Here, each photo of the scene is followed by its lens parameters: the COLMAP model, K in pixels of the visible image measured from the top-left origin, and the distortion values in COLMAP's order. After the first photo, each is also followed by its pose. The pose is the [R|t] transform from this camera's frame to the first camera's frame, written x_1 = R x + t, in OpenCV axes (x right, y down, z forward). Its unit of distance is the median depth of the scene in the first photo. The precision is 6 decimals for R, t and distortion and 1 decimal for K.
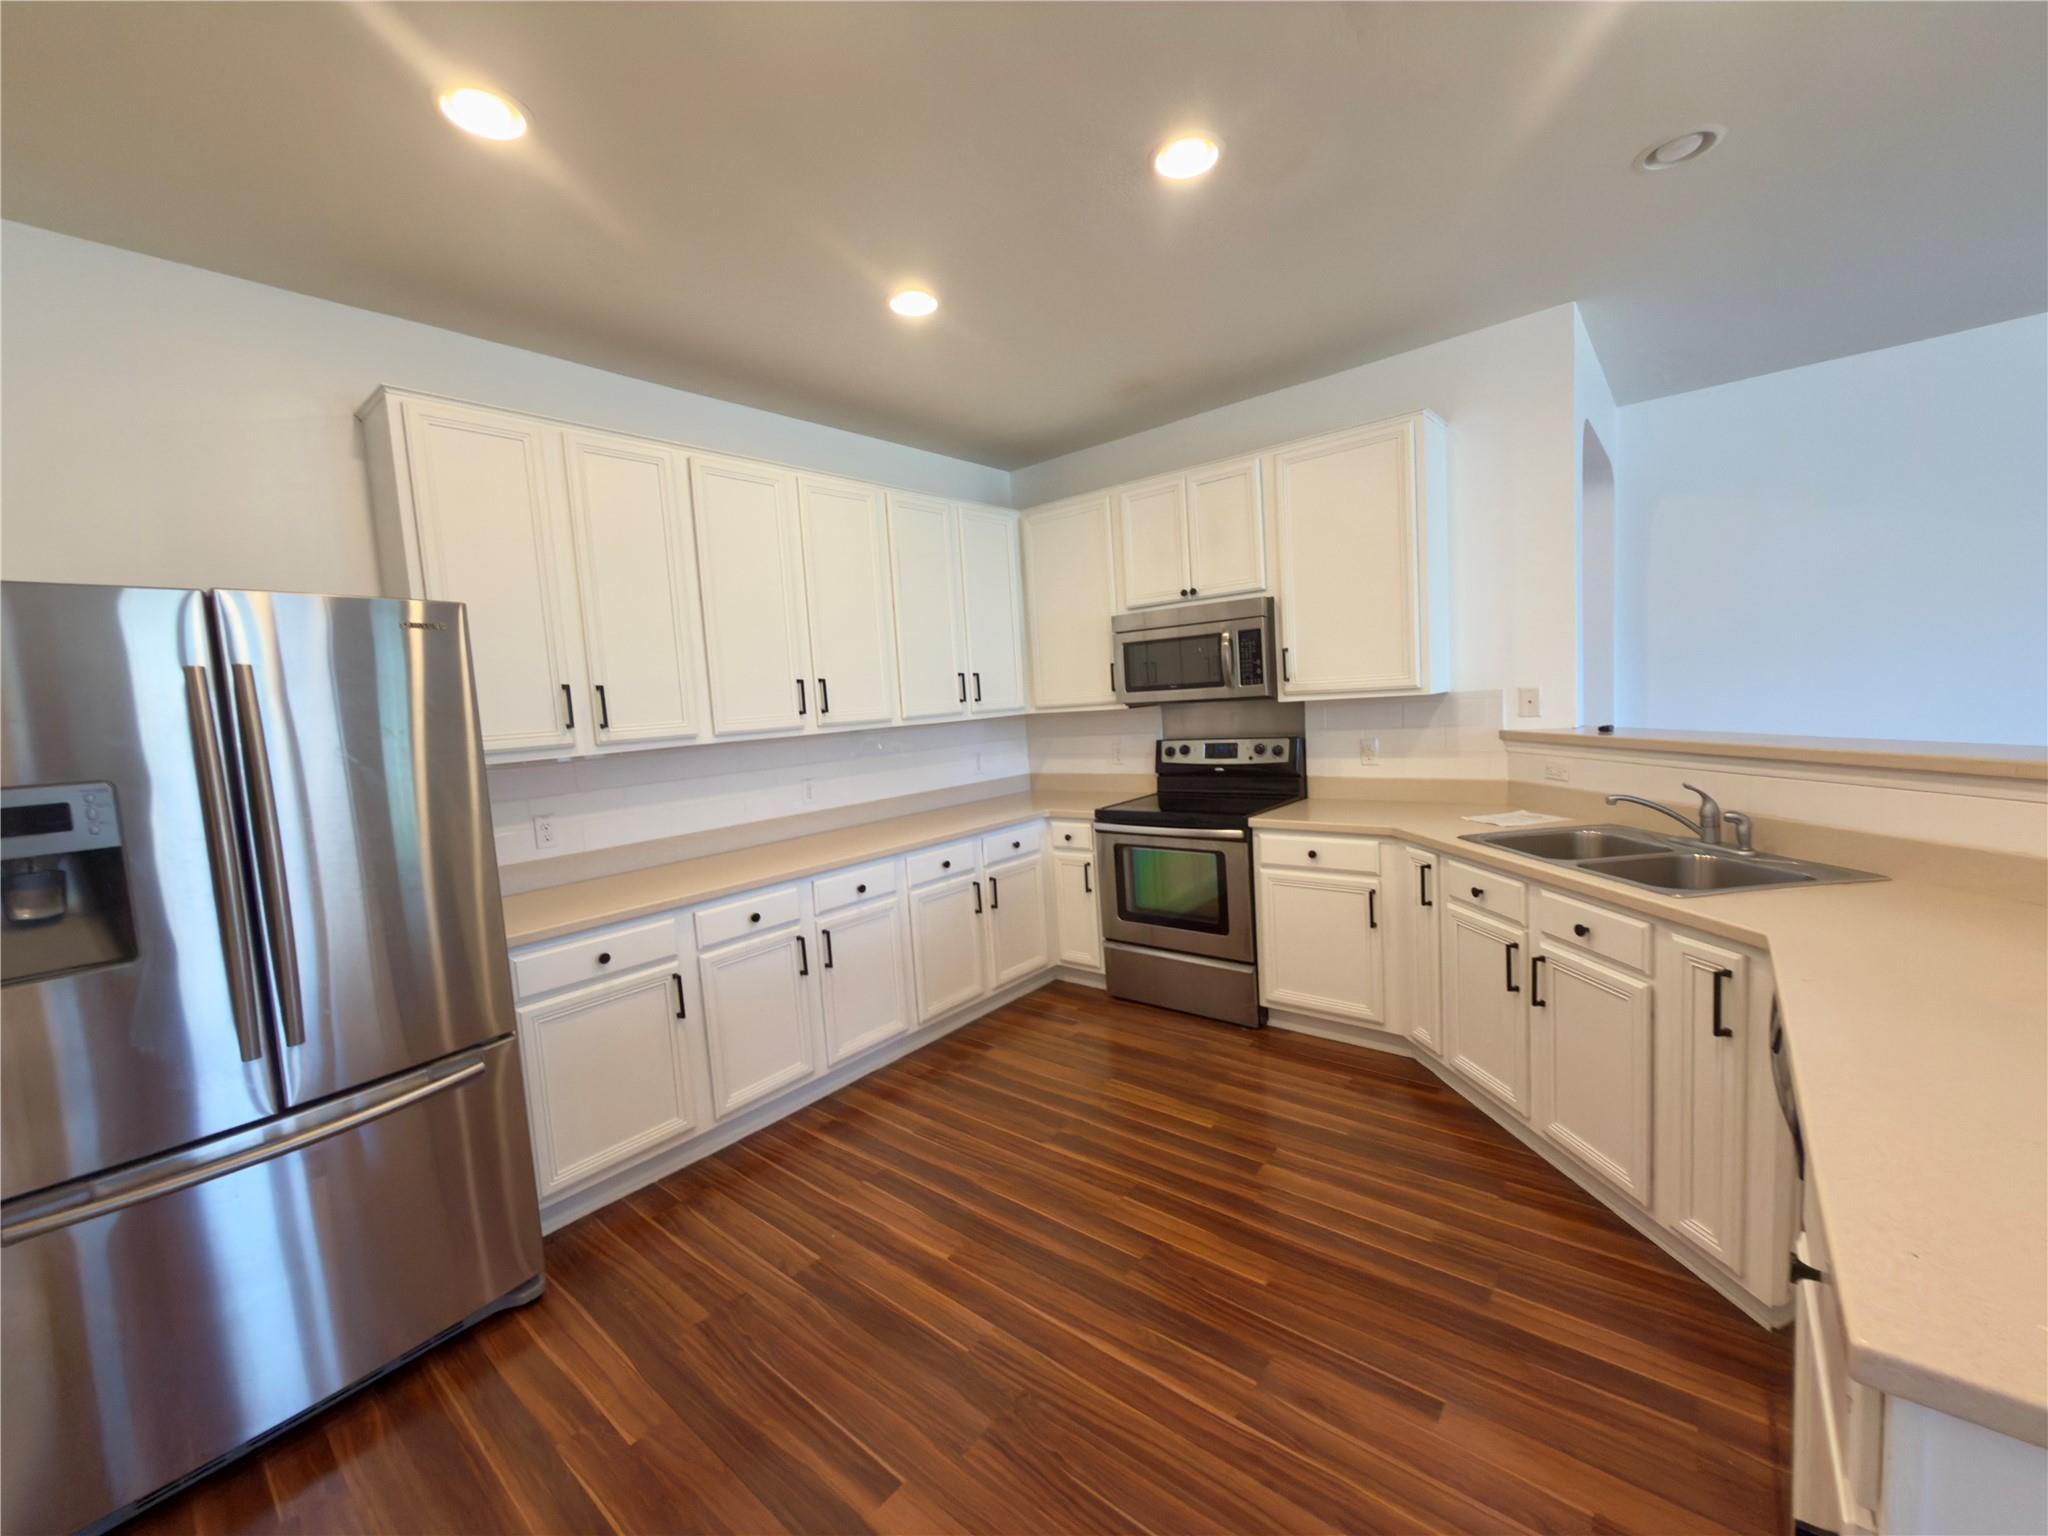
lens RADIAL K [[820.9, 0, 1021.9], [0, 820.9, 767.6], [0, 0, 1]] dist [0.004069, 0.000754]
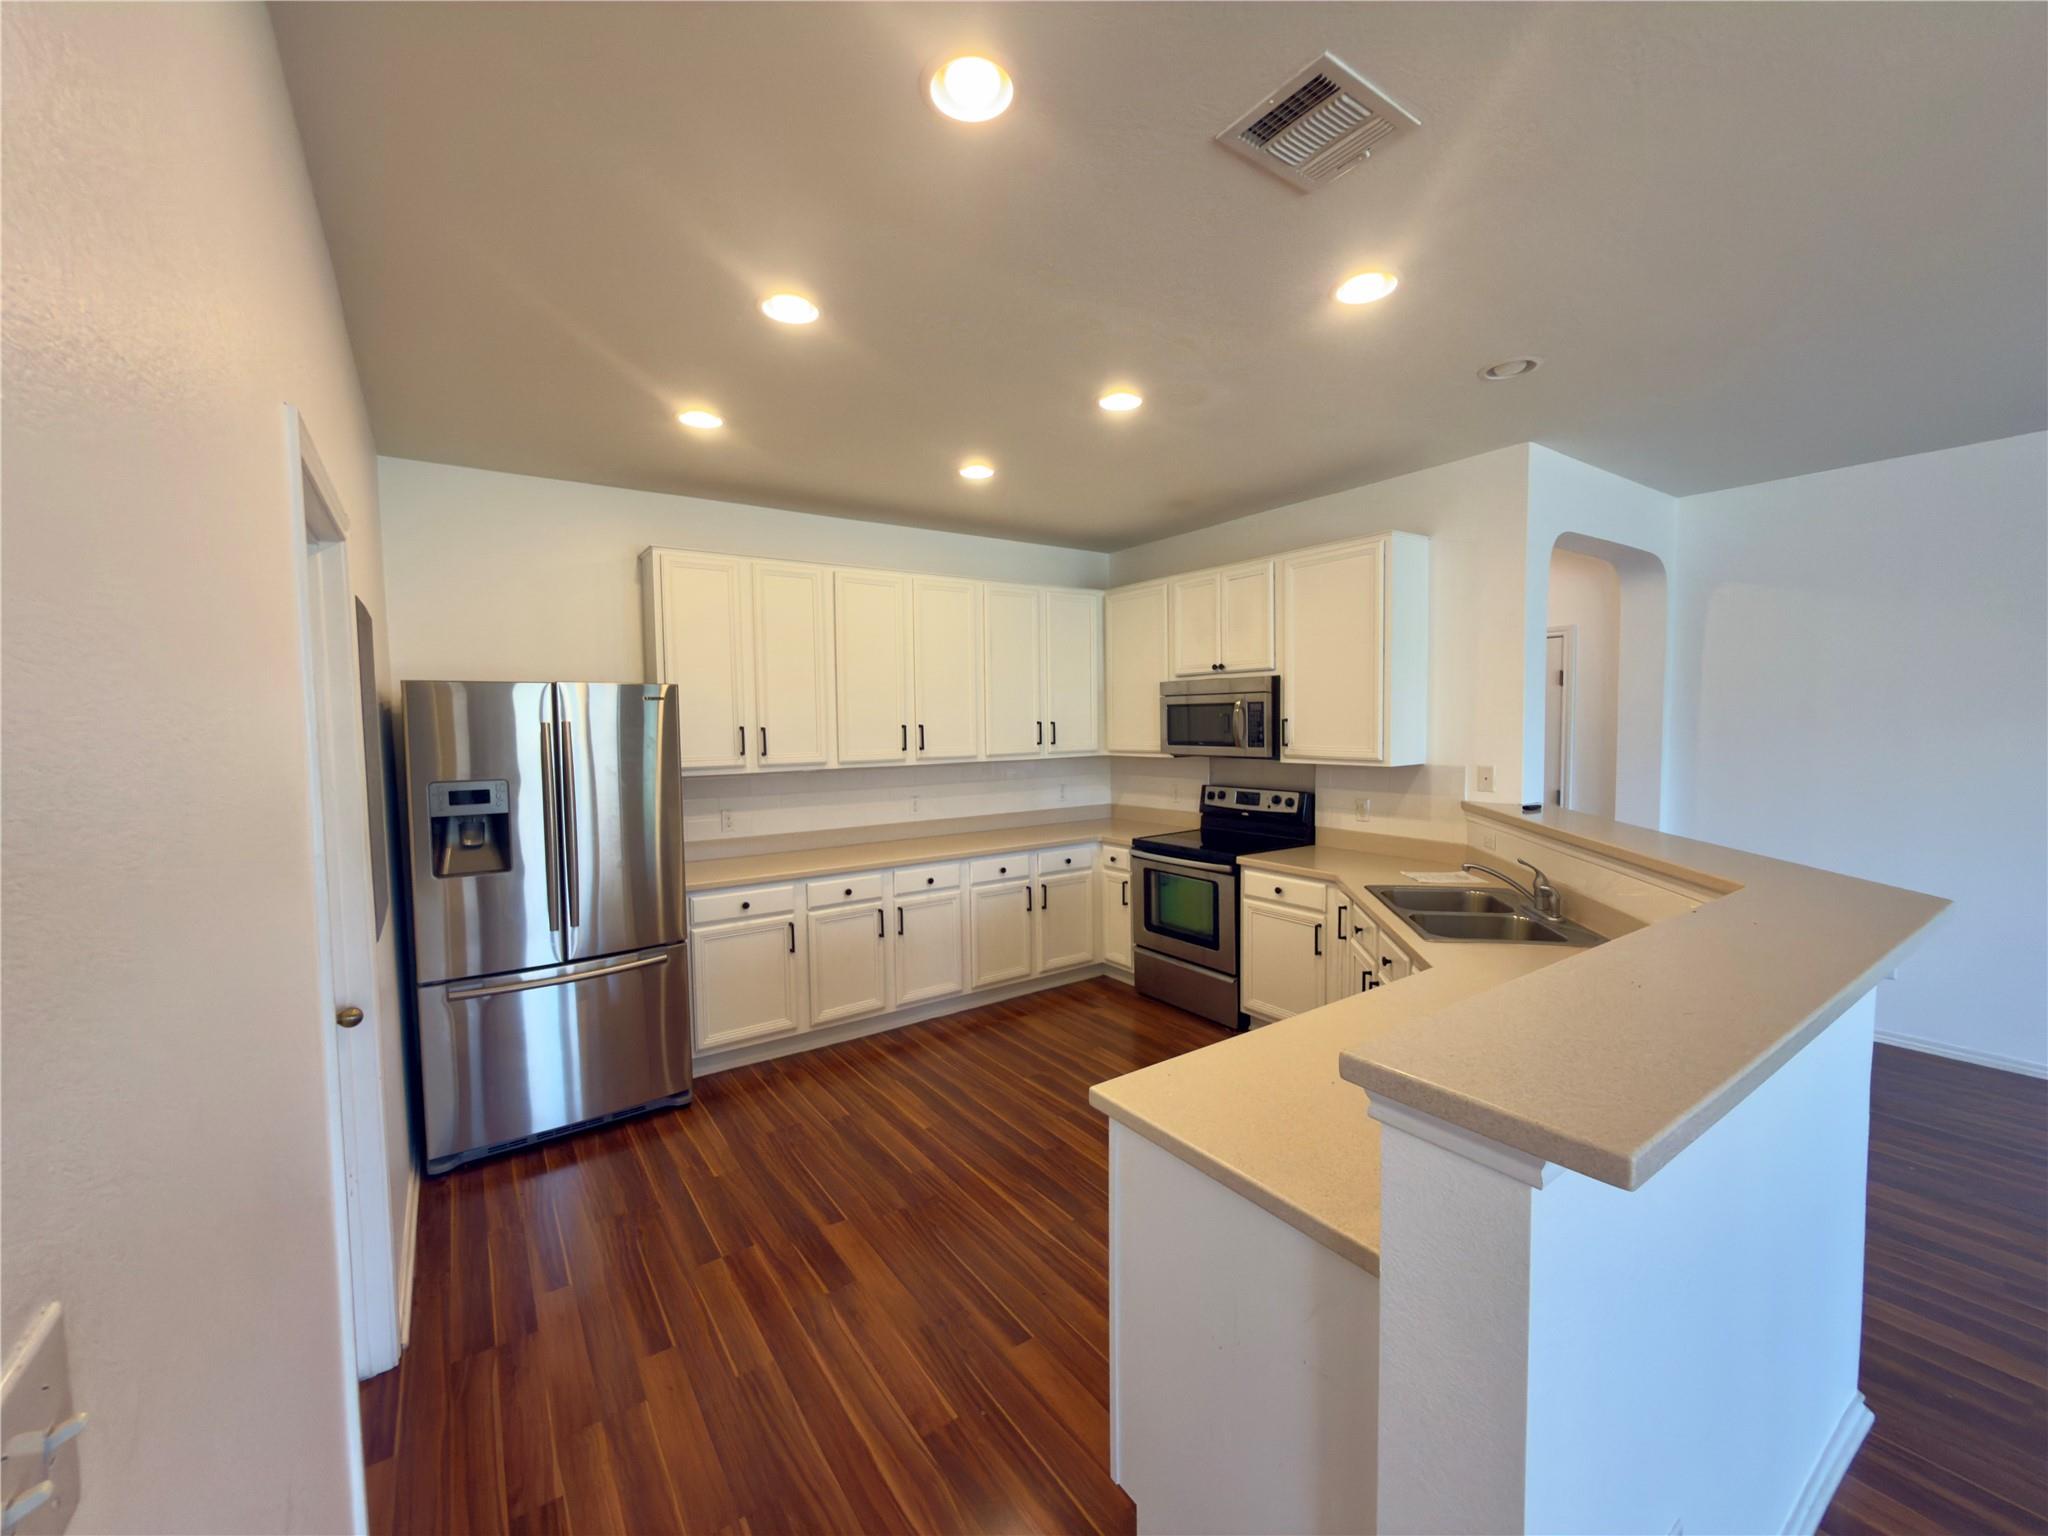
lens RADIAL K [[820.9, 0, 1020.9], [0, 820.9, 768.5], [0, 0, 1]] dist [0.004069, 0.000754]
pose [[0.963987, 0.066170, -0.257586, 0.334797], [-0.070531, 0.997480, -0.007717, -0.045962], [0.256426, 0.025607, 0.966225, -0.333805]]
